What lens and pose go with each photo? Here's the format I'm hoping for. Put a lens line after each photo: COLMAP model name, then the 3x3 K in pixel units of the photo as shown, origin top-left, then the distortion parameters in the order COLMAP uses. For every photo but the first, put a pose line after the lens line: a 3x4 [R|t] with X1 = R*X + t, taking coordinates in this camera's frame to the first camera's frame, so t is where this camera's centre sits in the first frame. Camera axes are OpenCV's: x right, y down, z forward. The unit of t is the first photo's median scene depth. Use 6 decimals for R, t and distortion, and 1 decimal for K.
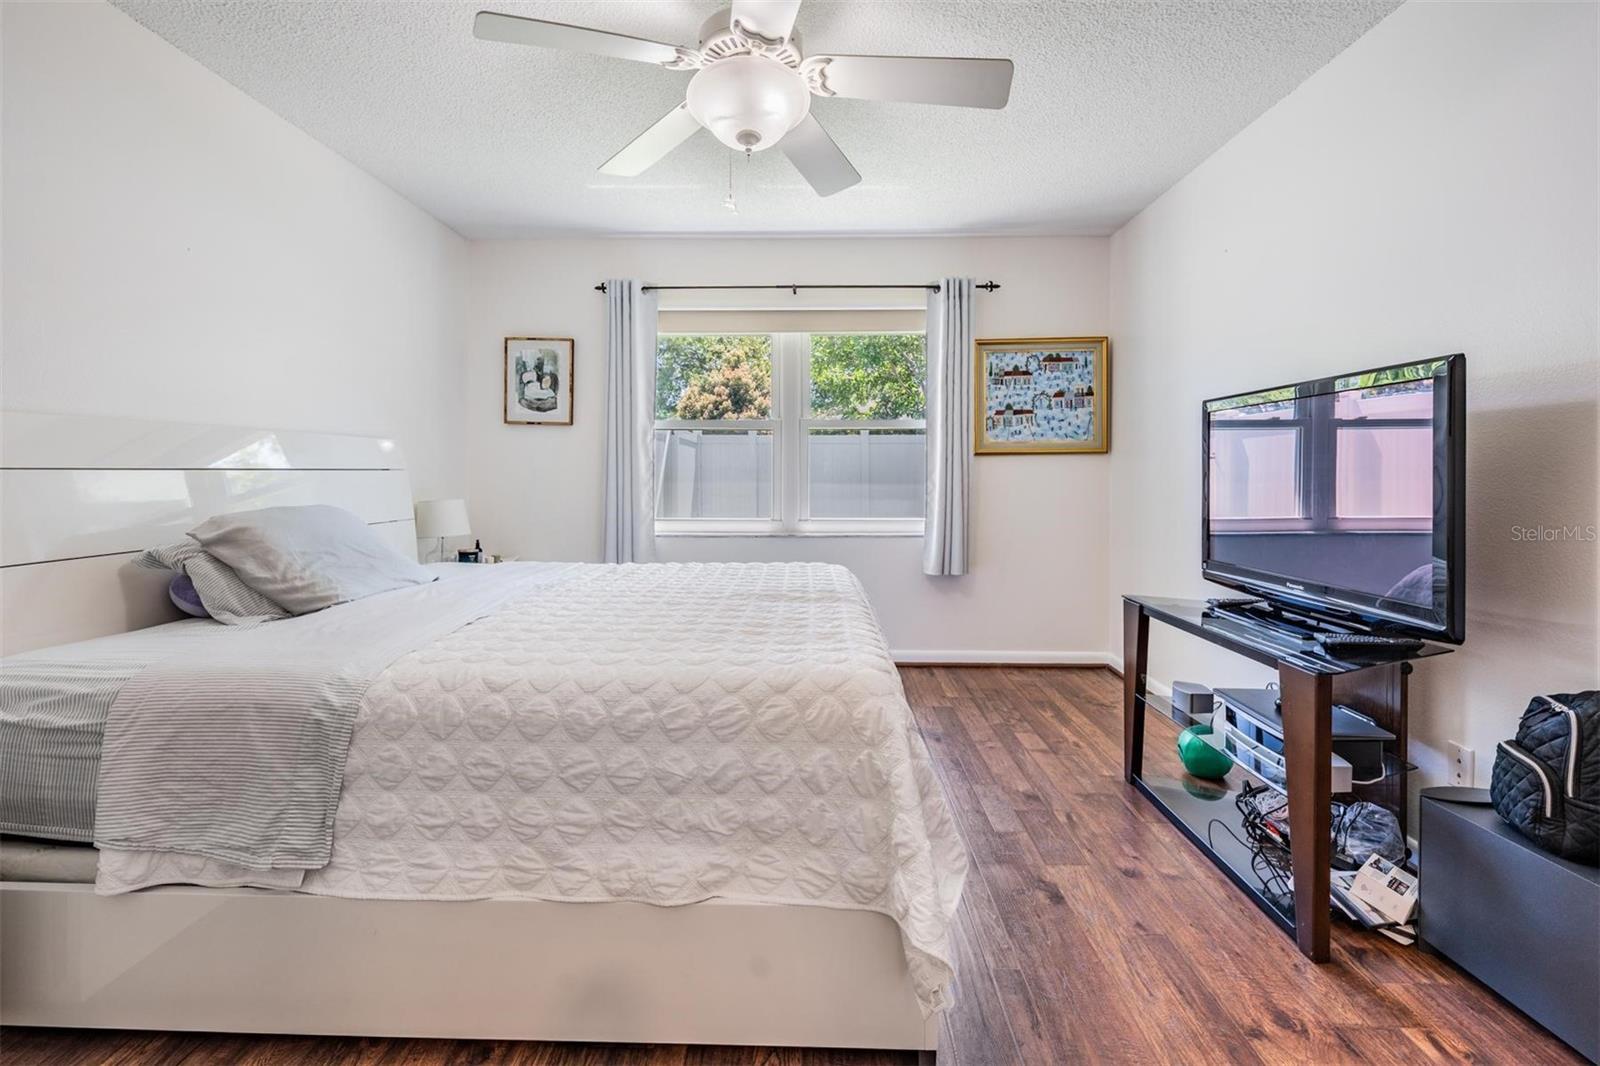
lens RADIAL K [[709.5, 0, 790.4], [0, 709.5, 479.6], [0, 0, 1]] dist [0.001339, -0.001351]
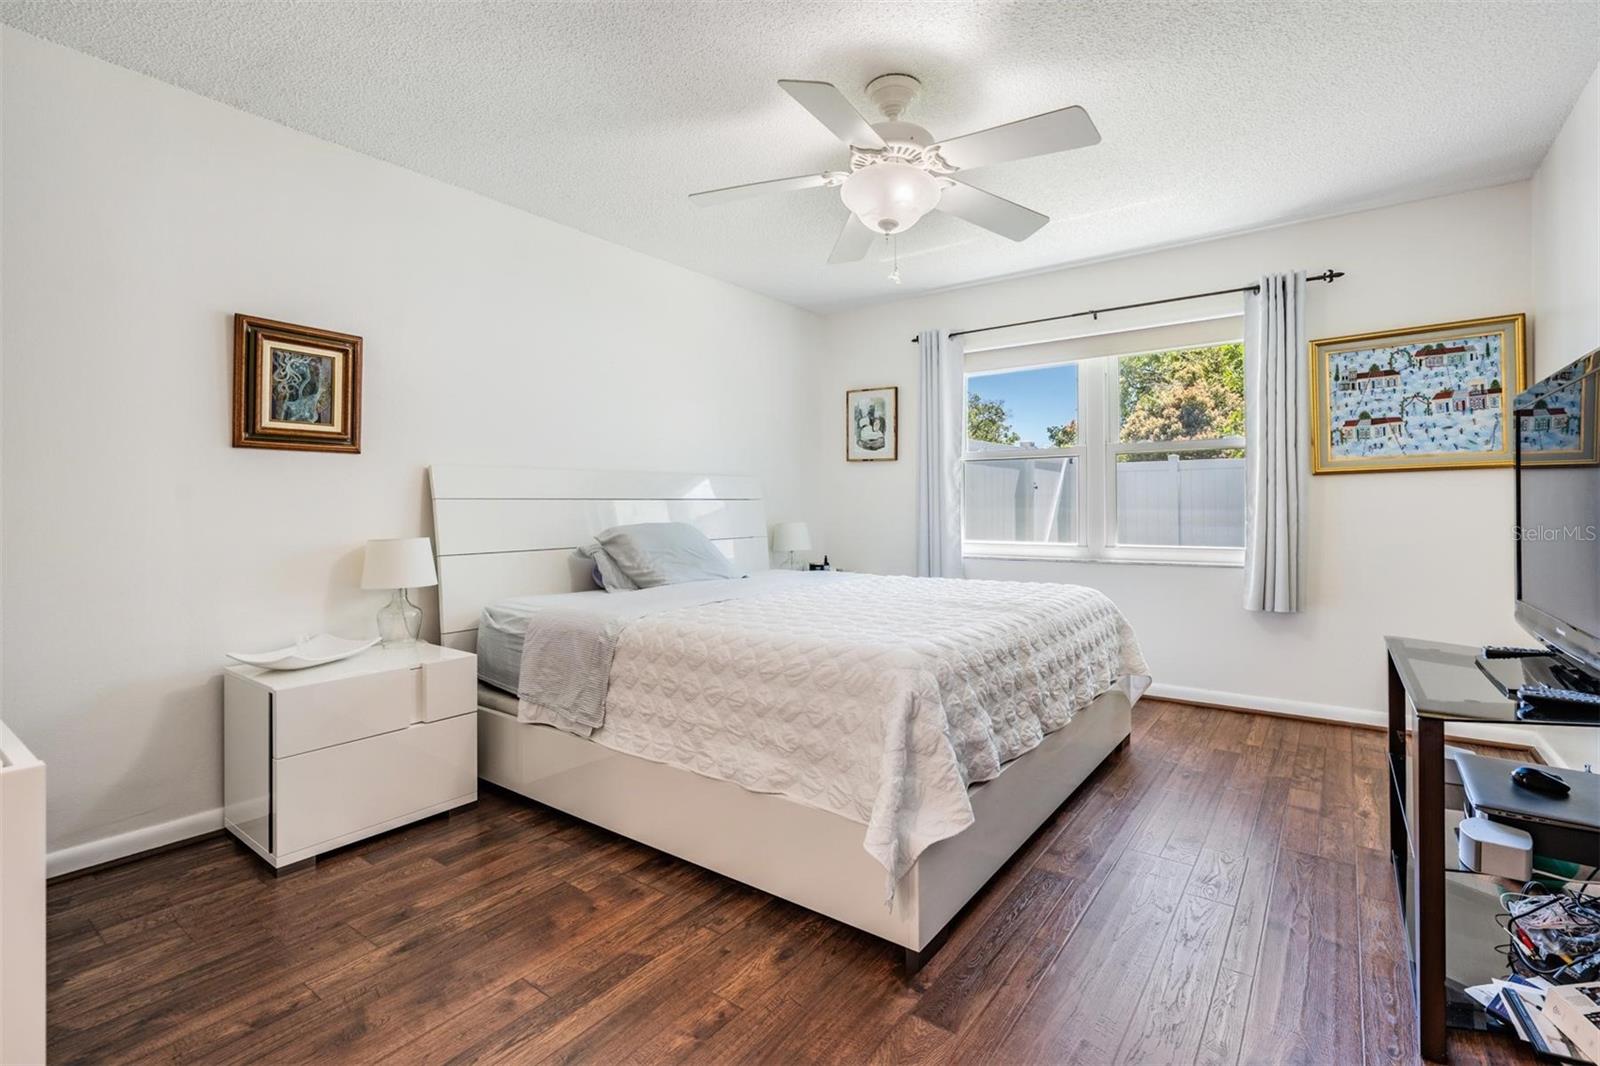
lens RADIAL K [[709.5, 0, 820.9], [0, 709.5, 507.6], [0, 0, 1]] dist [0.001339, -0.001351]
pose [[0.834441, -0.006781, -0.551055, 0.245239], [0.003342, 0.999968, -0.007244, 0.009572], [0.551087, 0.004203, 0.834438, -0.045811]]
